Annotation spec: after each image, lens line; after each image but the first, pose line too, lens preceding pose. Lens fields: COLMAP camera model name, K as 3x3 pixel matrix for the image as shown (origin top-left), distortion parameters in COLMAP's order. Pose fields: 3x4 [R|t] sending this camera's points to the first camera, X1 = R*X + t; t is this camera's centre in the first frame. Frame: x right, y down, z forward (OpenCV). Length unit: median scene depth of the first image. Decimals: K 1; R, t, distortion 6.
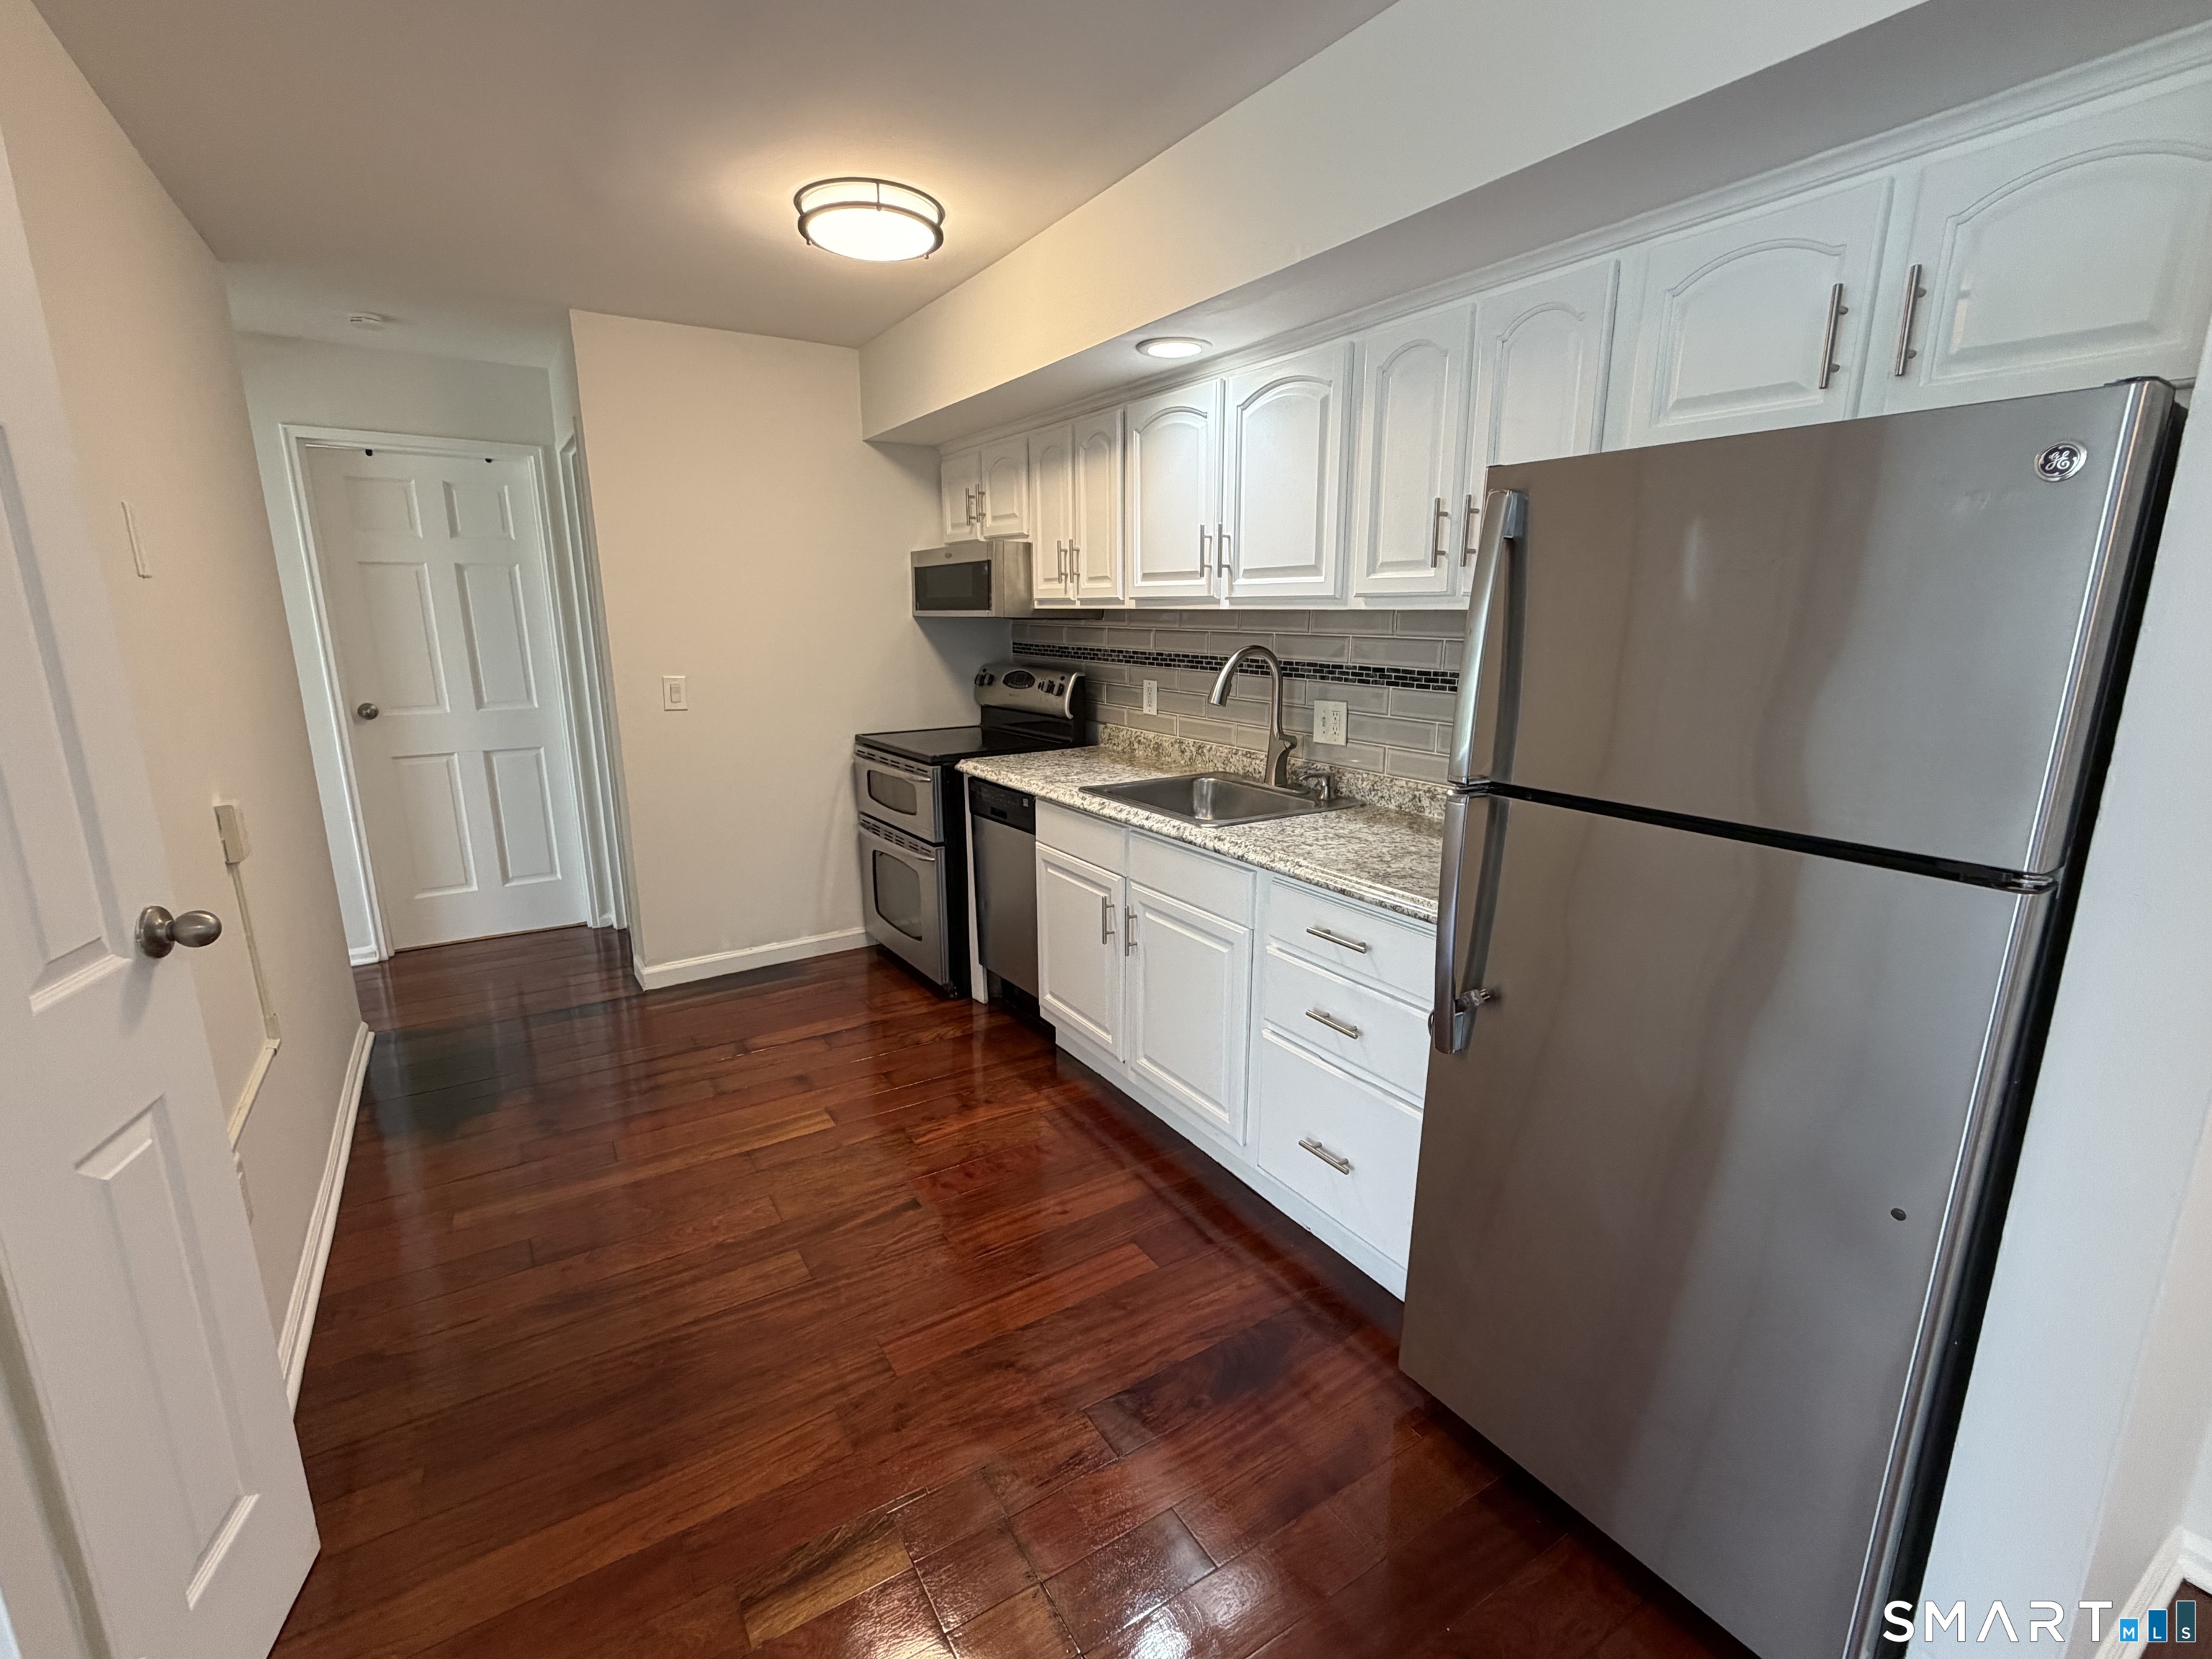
lens RADIAL K [[984.2, 0, 1106.0], [0, 984.2, 829.5], [0, 0, 1]] dist [-0.000522, -0.000100]
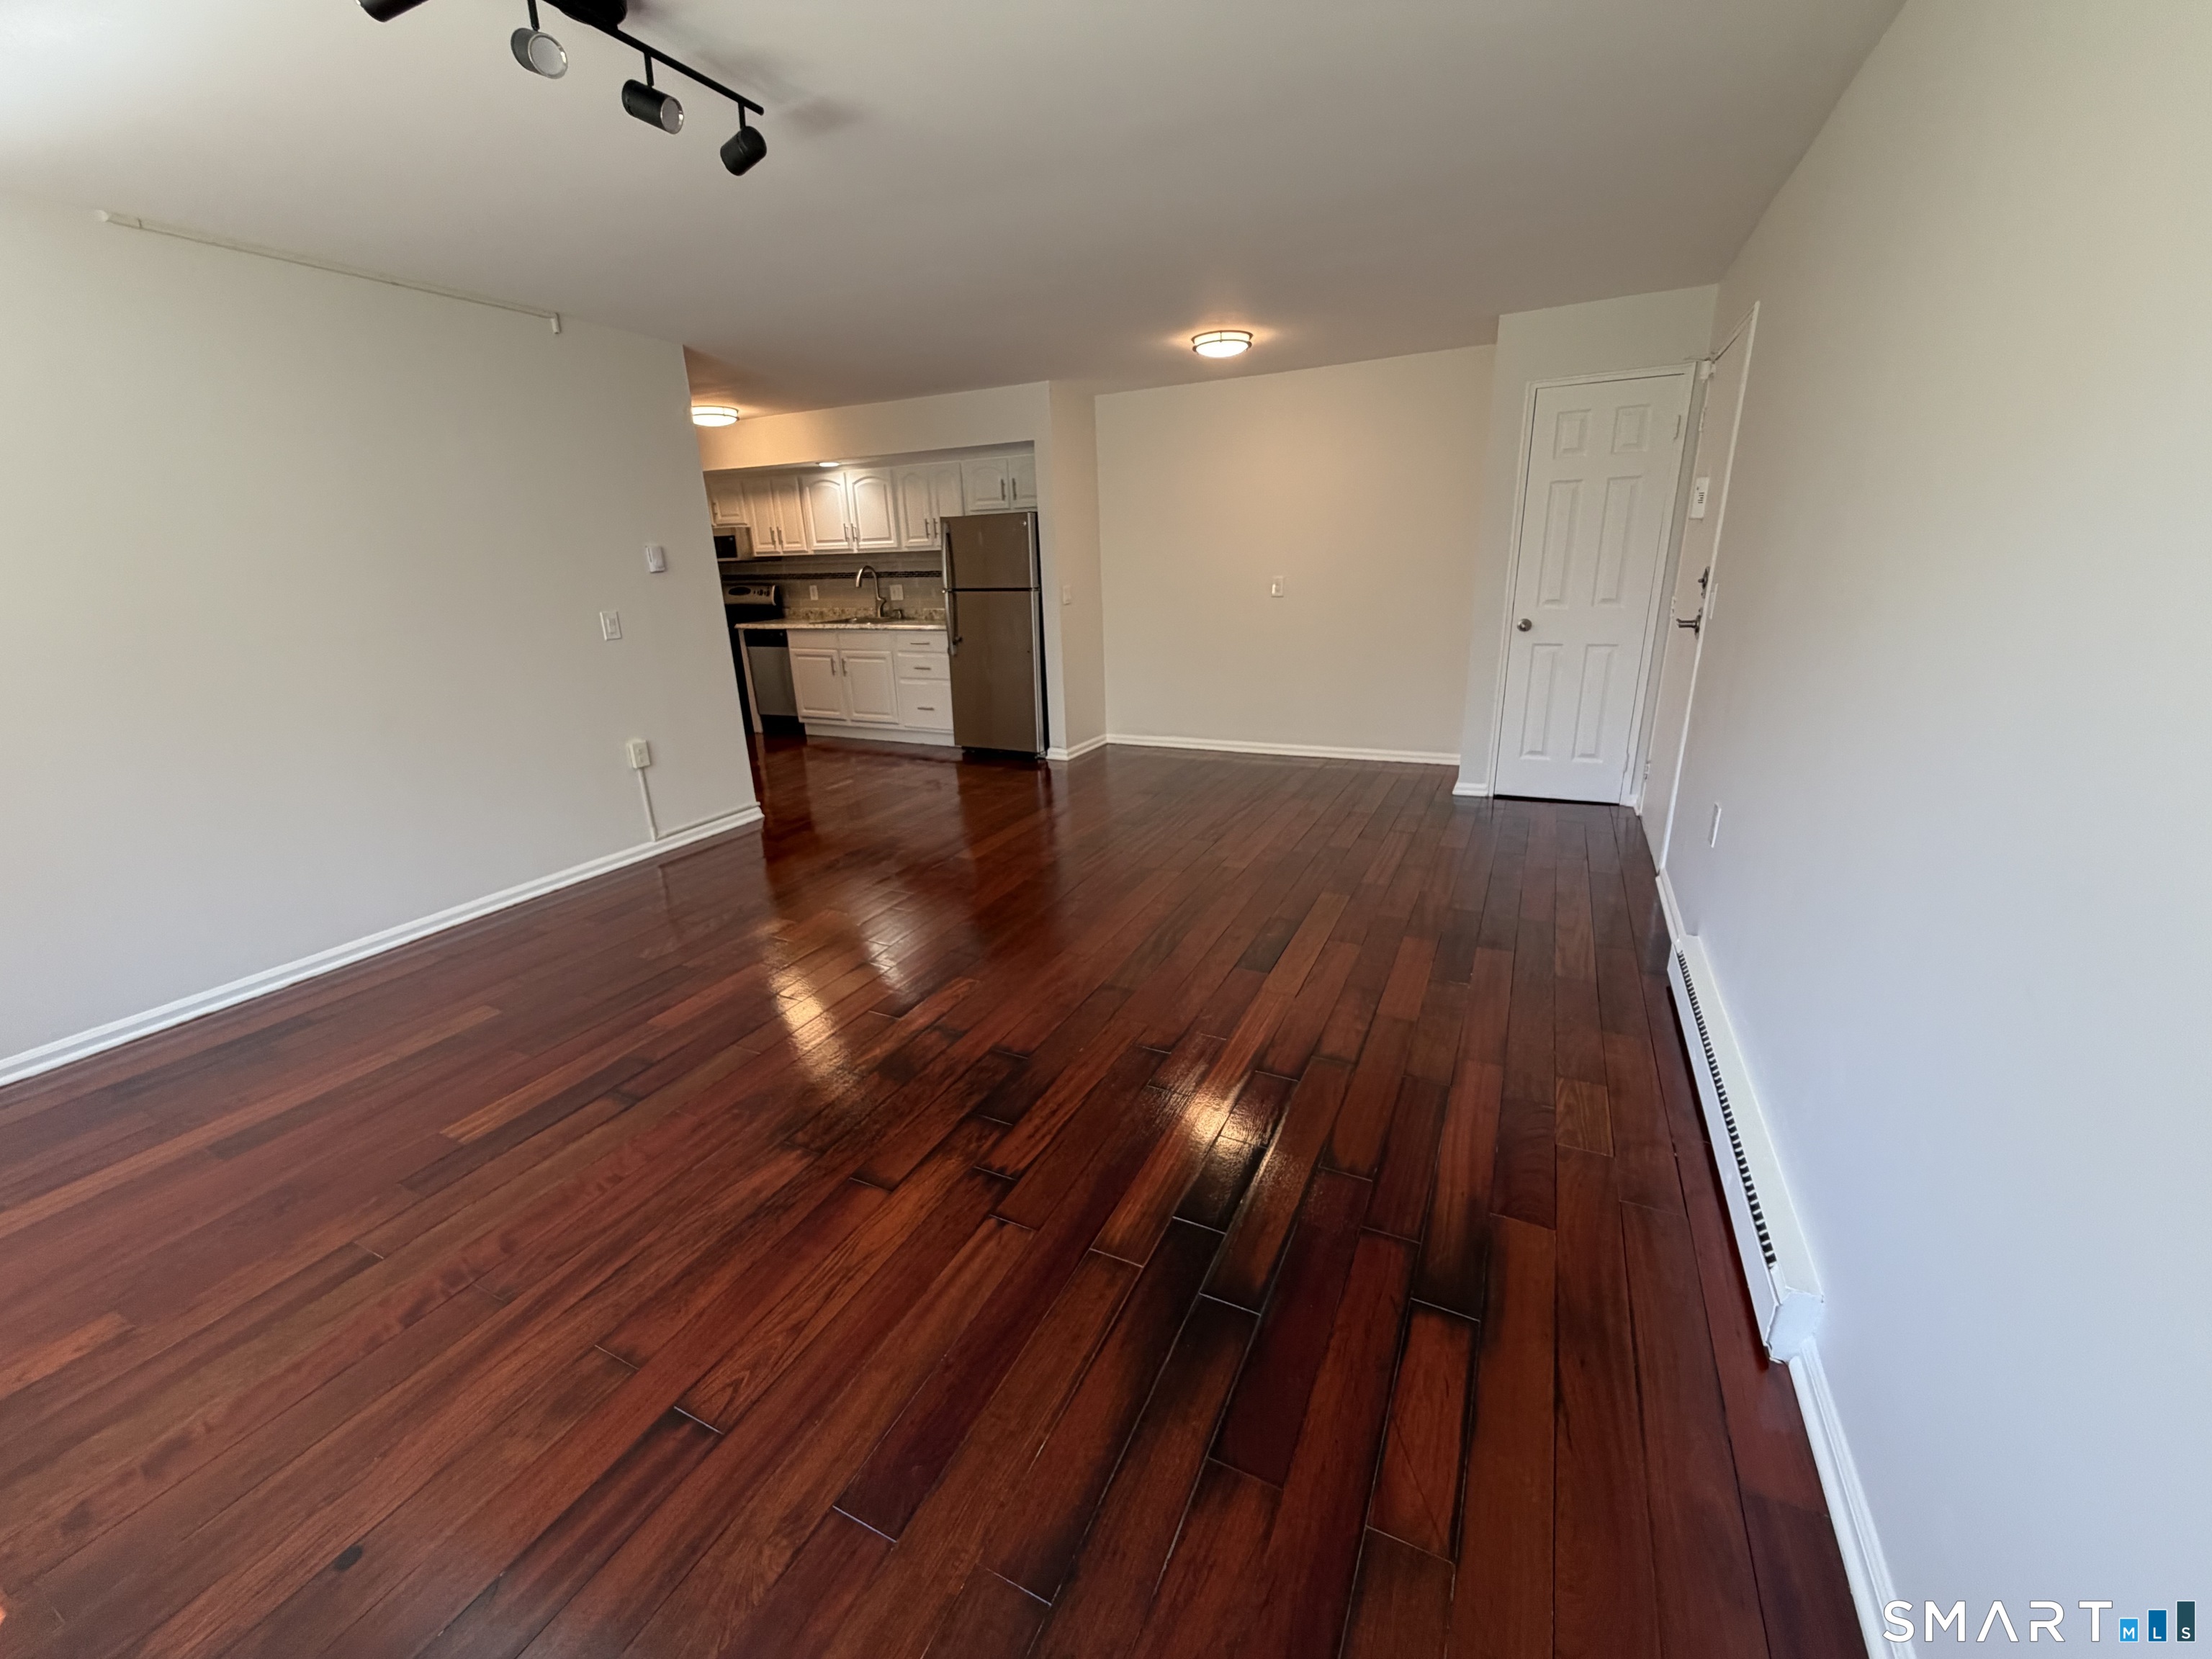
lens RADIAL K [[887.0, 0, 1106.0], [0, 887.0, 829.5], [0, 0, 1]] dist [0.012443, 0.000003]
pose [[0.851011, -0.181917, 0.492633, -0.651277], [0.146460, 0.983079, 0.110020, 0.373294], [-0.504312, -0.021478, 0.863254, -1.550915]]
